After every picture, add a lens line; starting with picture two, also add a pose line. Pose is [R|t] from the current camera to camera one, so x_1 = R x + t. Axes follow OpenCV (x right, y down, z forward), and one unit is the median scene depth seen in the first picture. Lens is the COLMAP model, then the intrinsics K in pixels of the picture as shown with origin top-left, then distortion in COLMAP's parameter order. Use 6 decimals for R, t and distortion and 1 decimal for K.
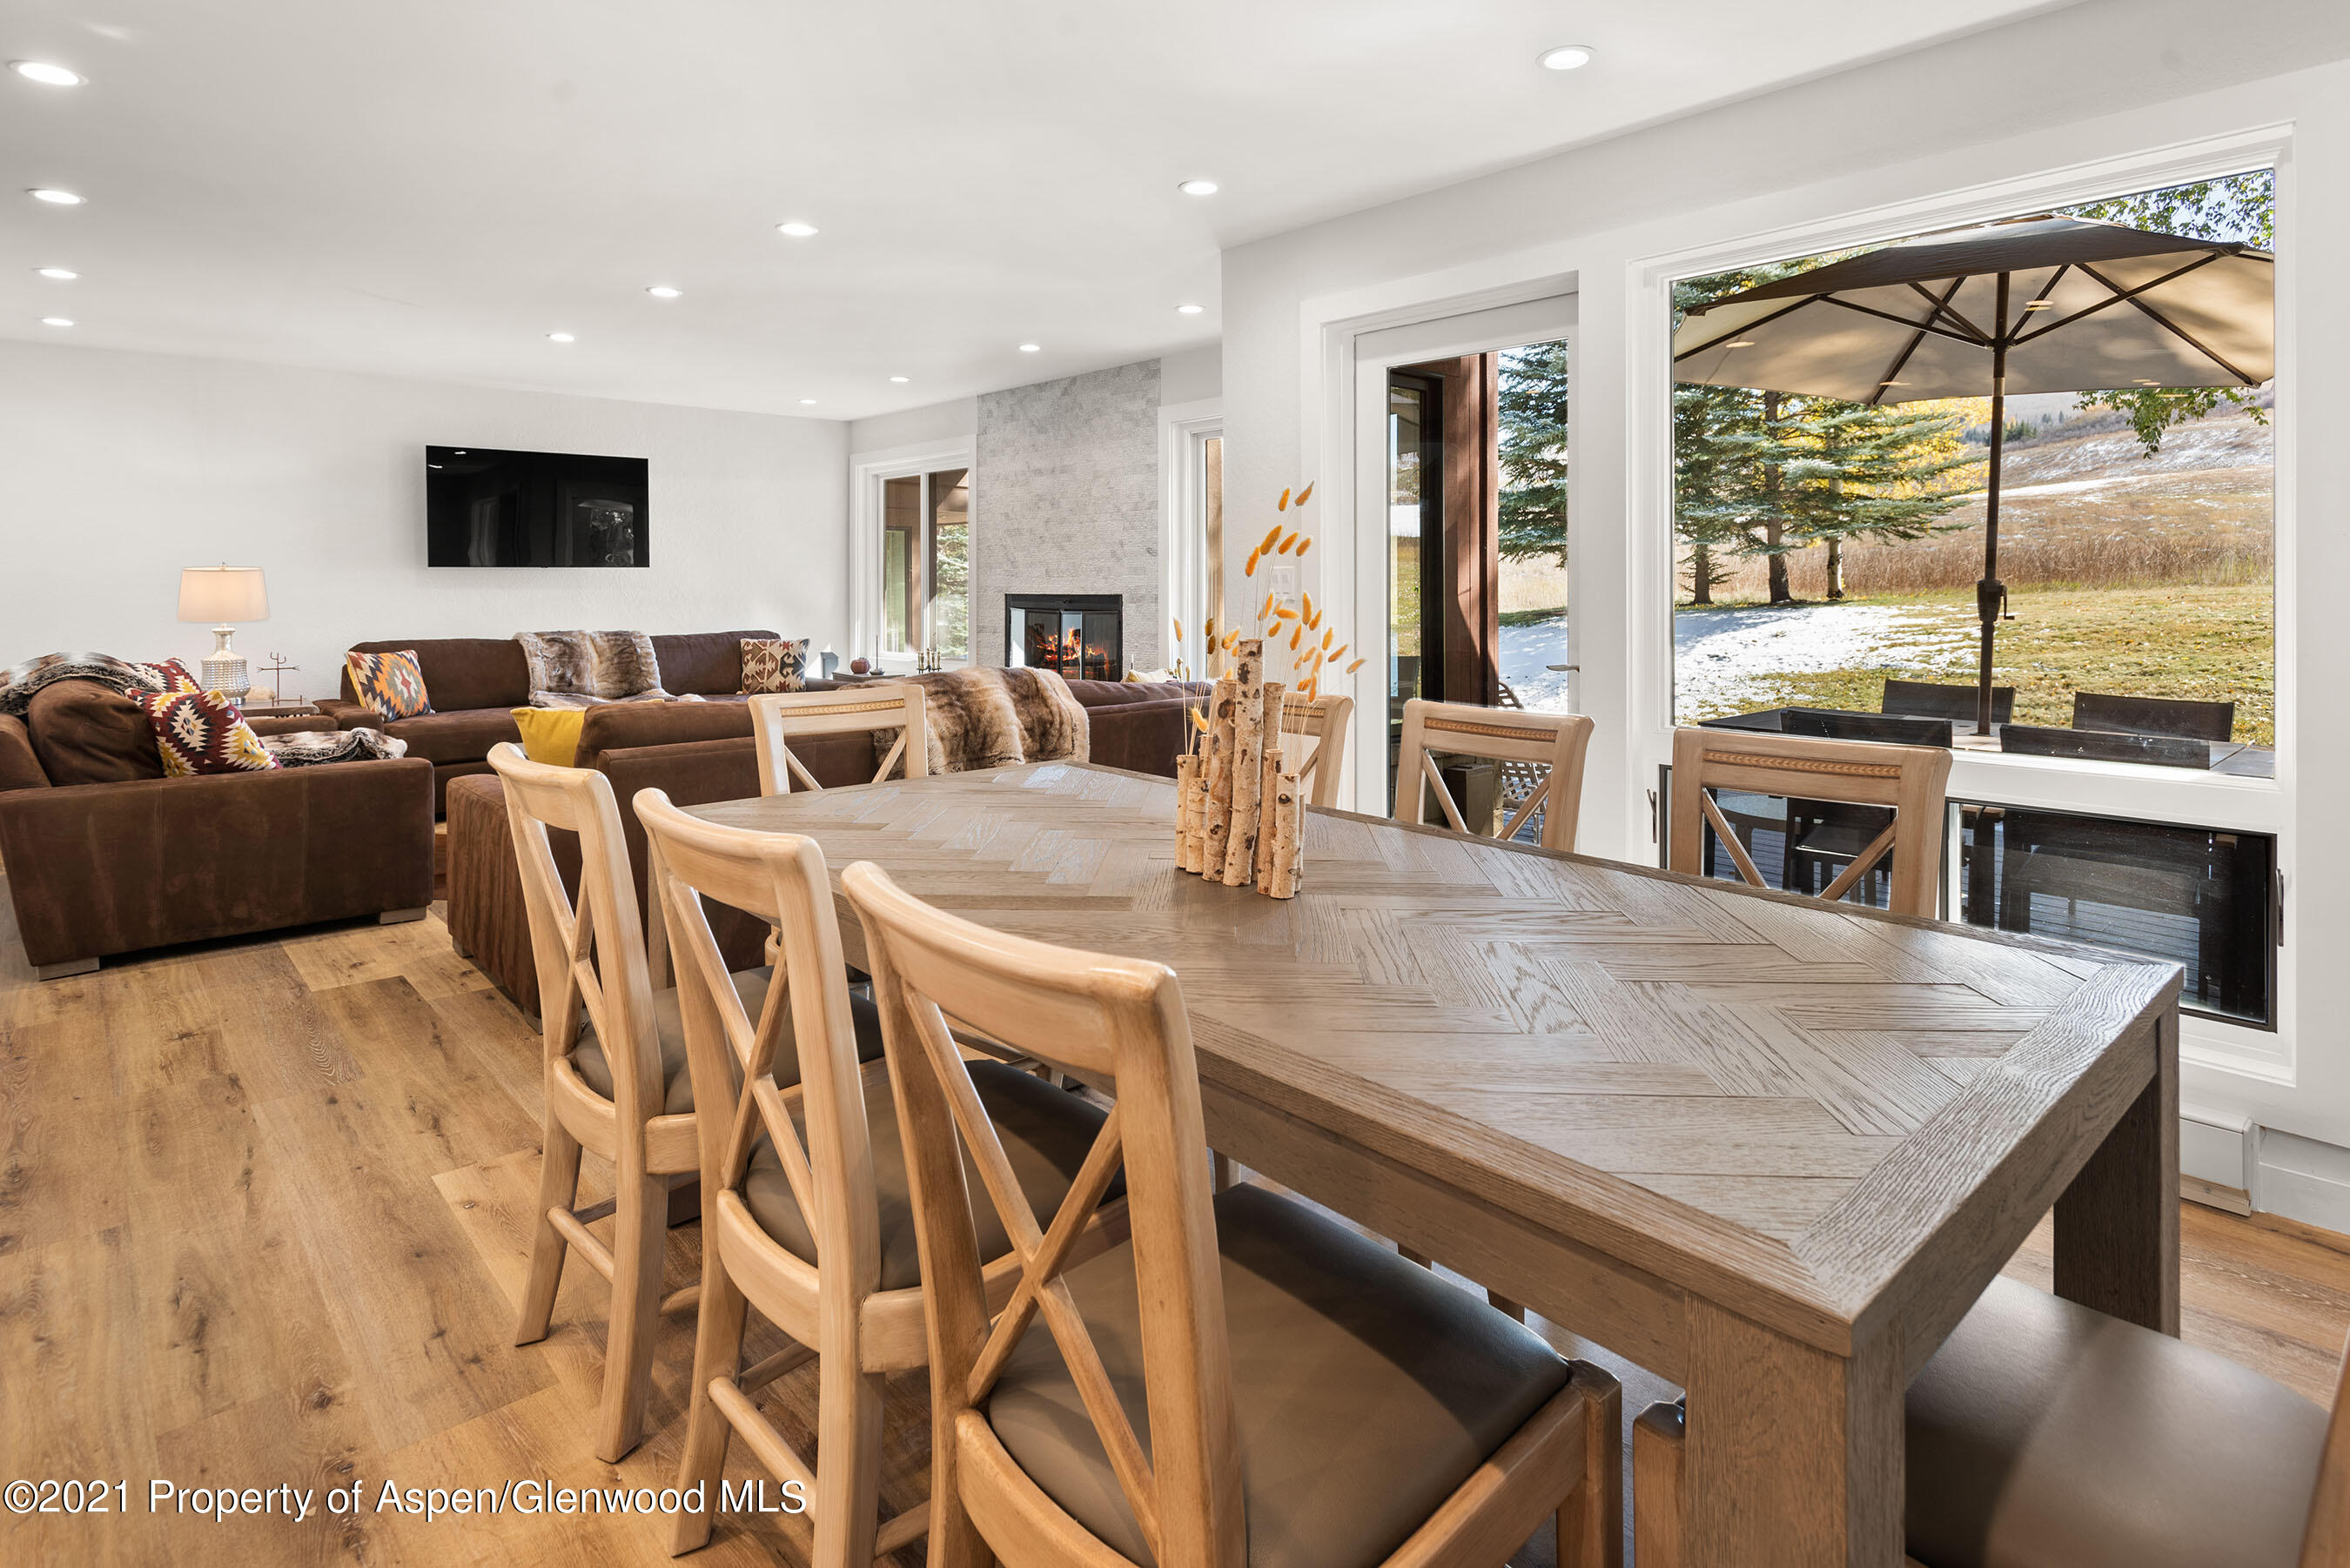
lens RADIAL K [[1222.6, 0, 1133.1], [0, 1222.6, 602.4], [0, 0, 1]] dist [0.016734, -0.003292]
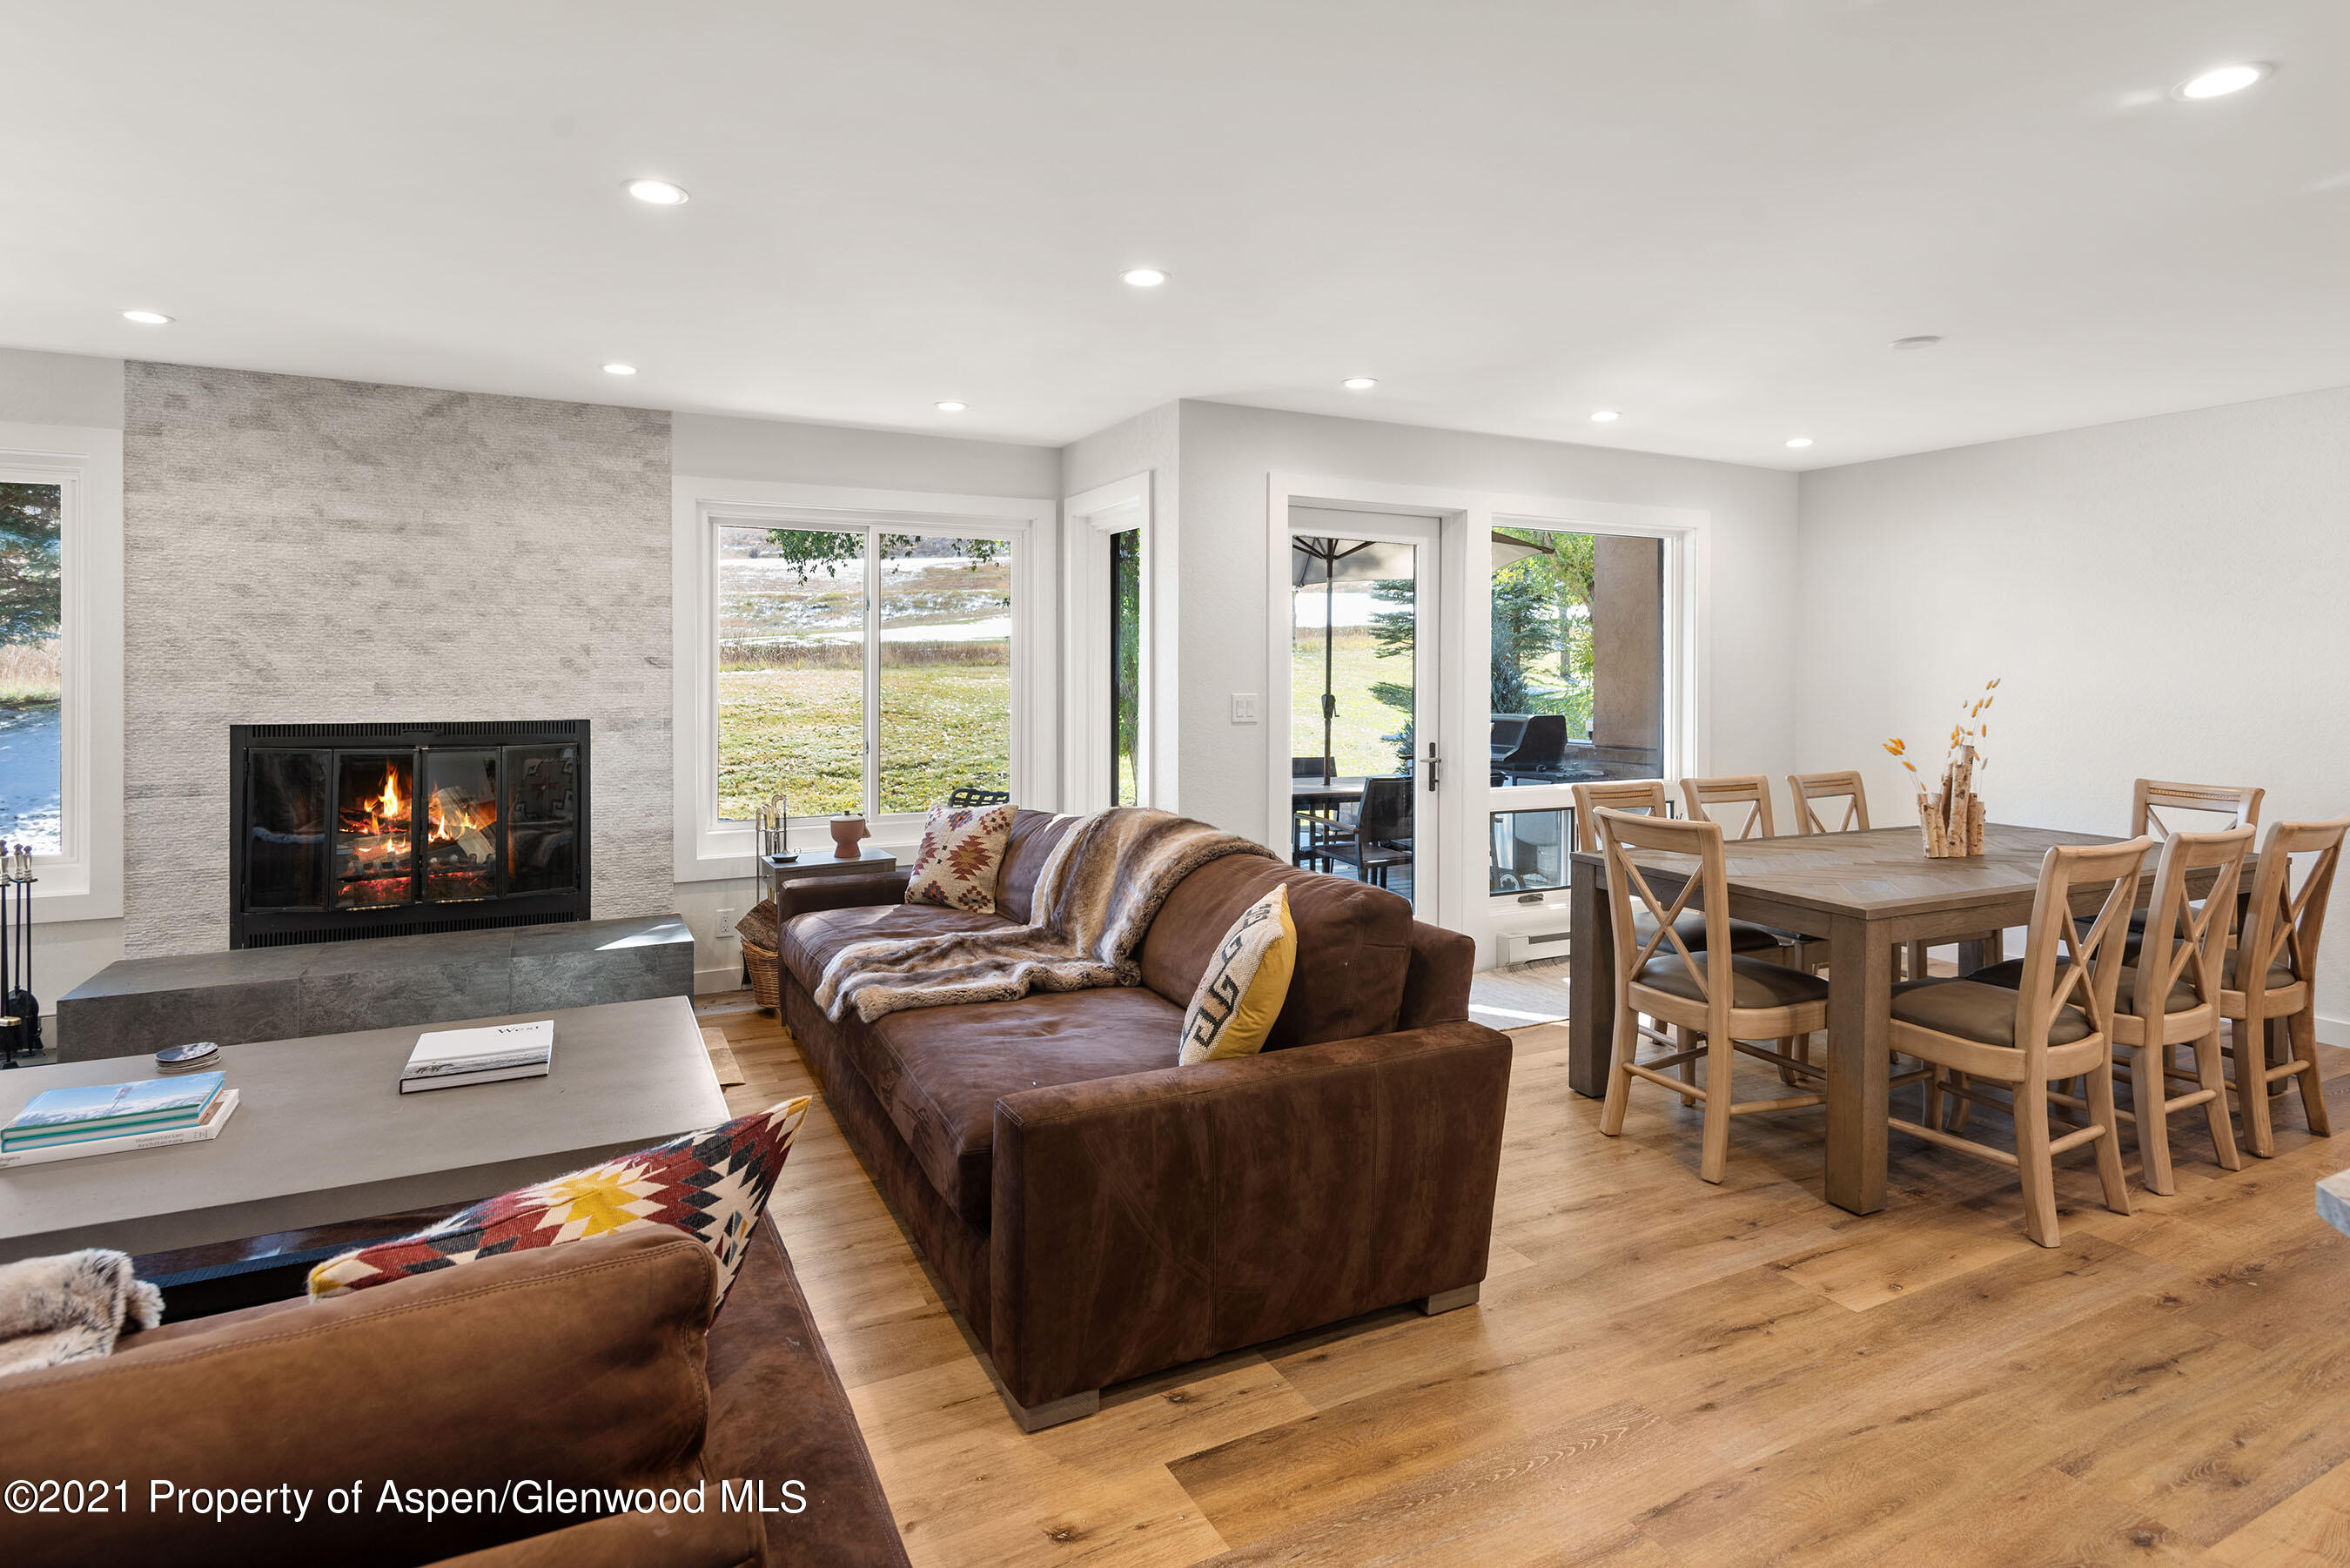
lens RADIAL K [[1222.6, 0, 1202.5], [0, 1222.6, 681.1], [0, 0, 1]] dist [0.016734, -0.003292]
pose [[0.231615, -0.008140, 0.972773, -0.609584], [0.009746, 0.999934, 0.006047, -0.028997], [-0.972759, 0.008080, 0.231680, 0.460629]]
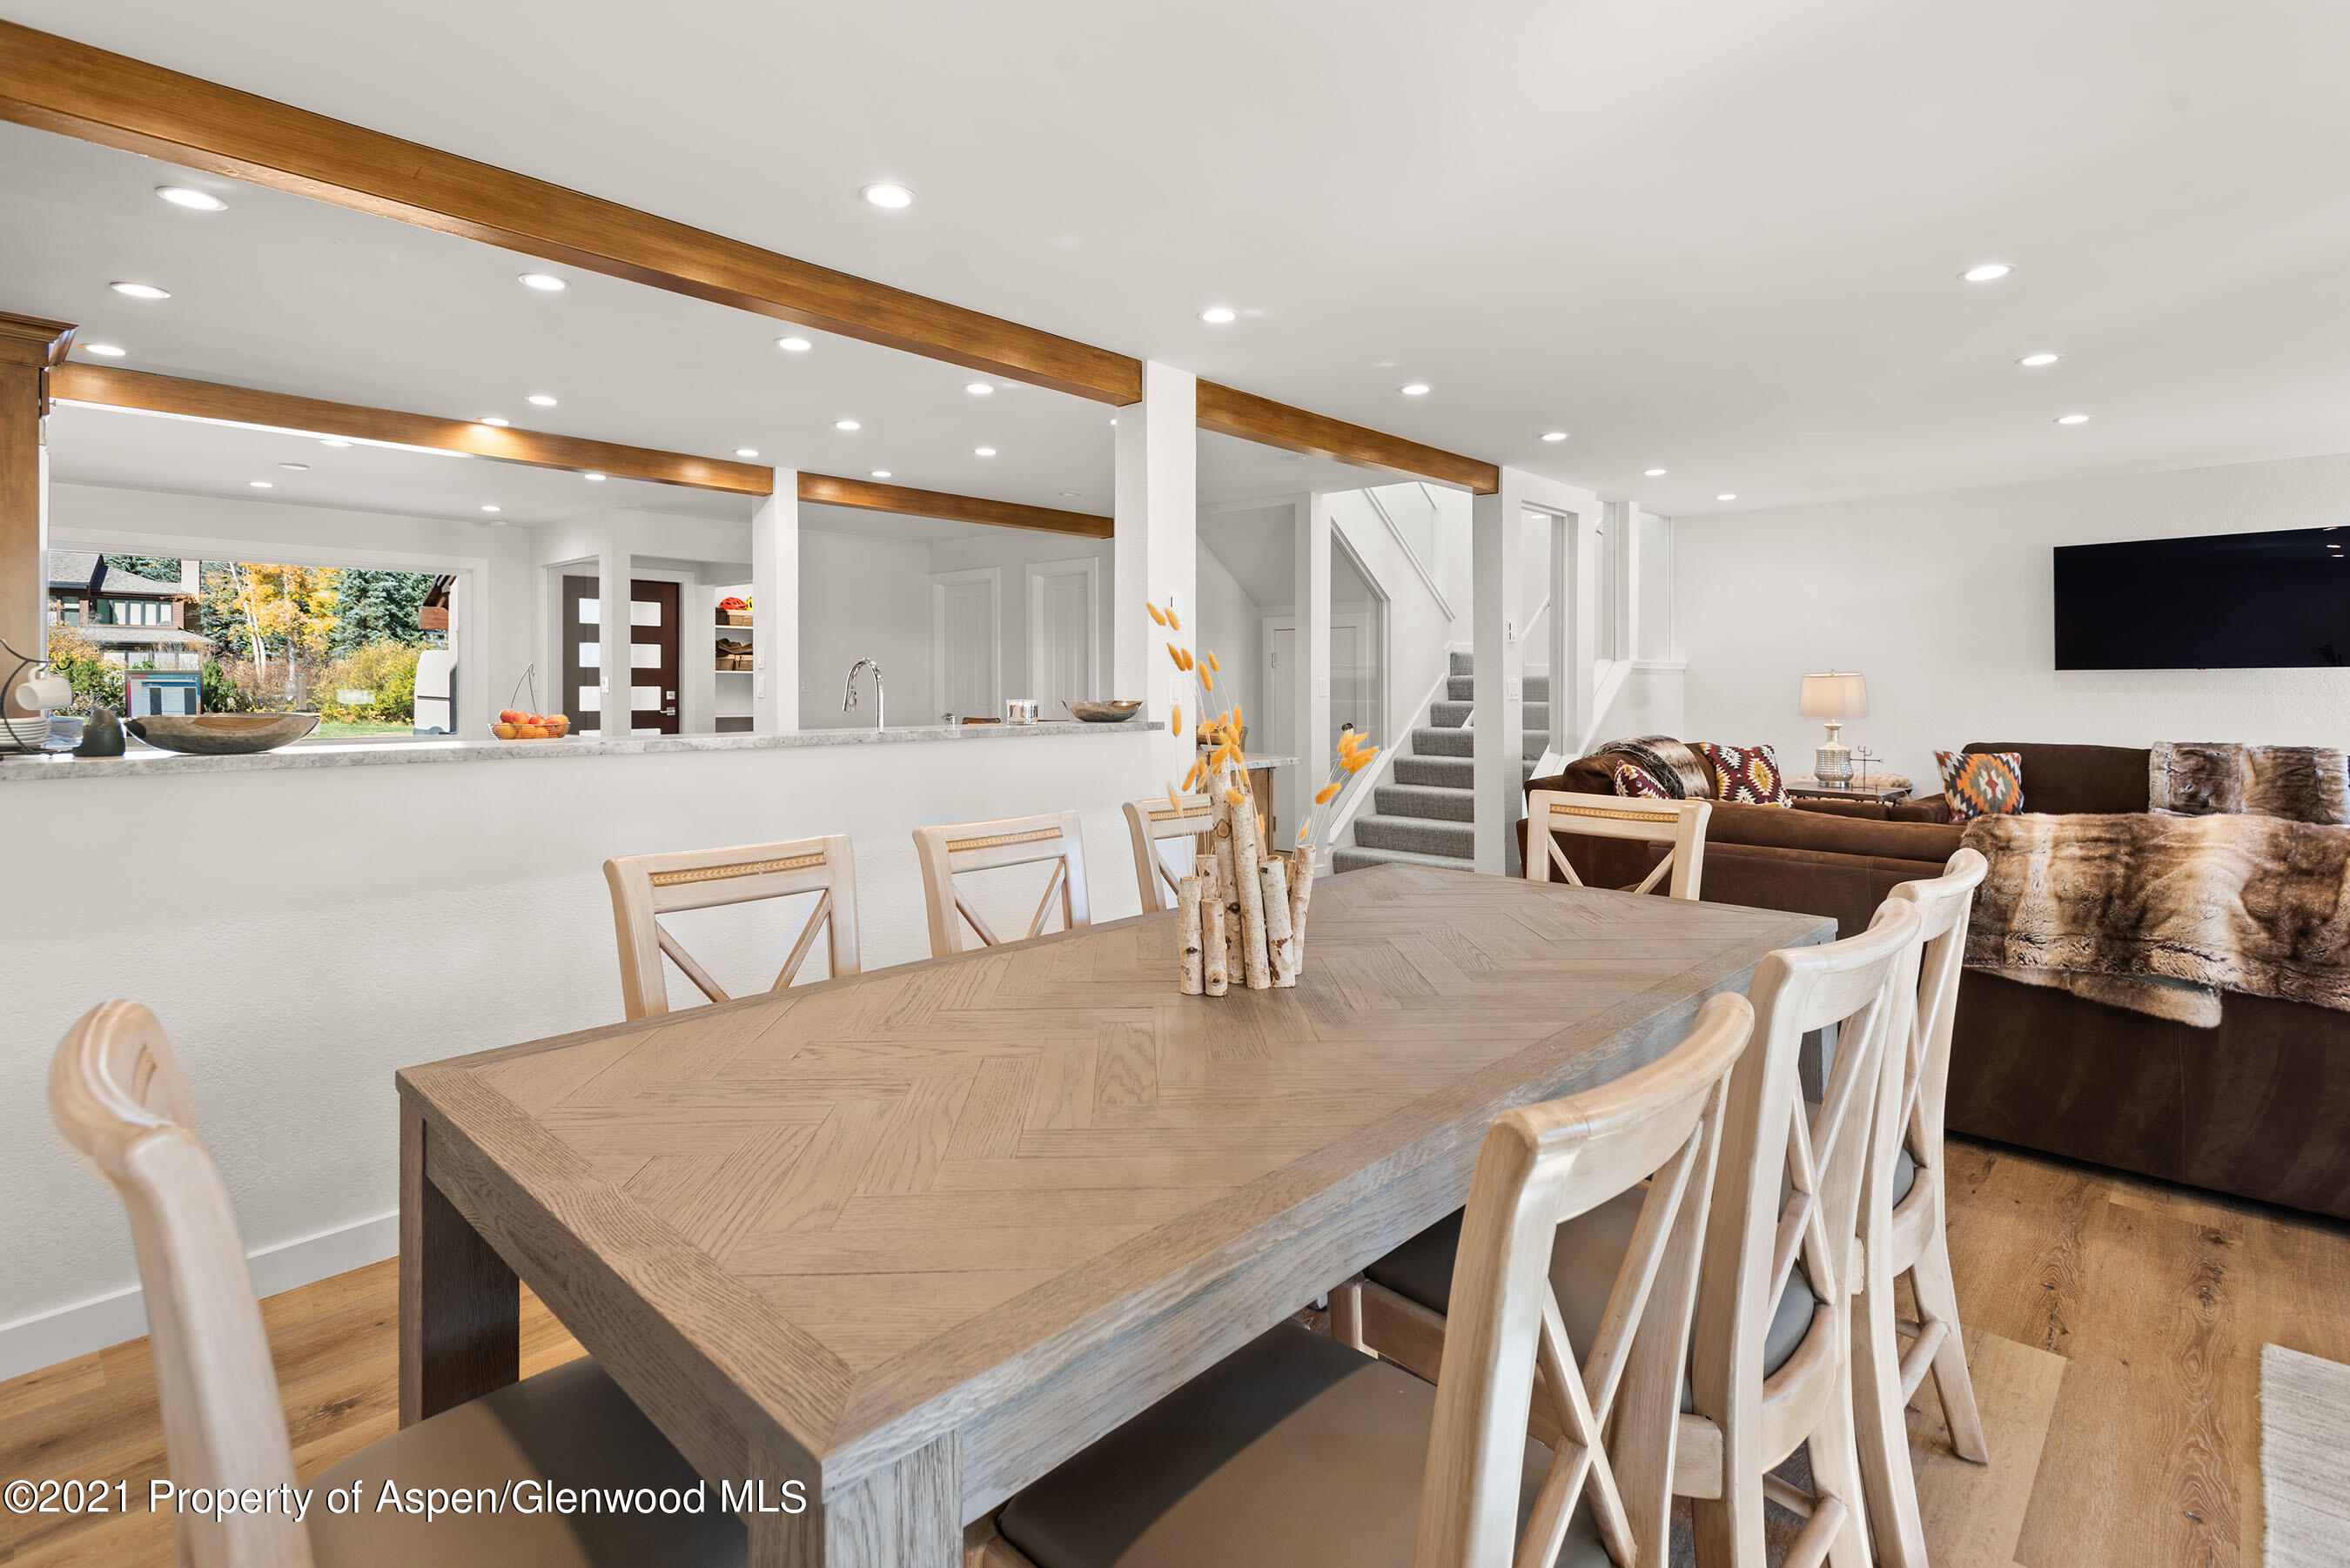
lens RADIAL K [[1132.4, 0, 1192.3], [0, 1132.4, 685.4], [0, 0, 1]] dist [0.009878, -0.001225]
pose [[0.112259, 0.002587, -0.993676, 0.261270], [-0.017009, 0.999855, 0.000682, -0.005660], [0.993533, 0.016825, 0.112287, 0.215052]]
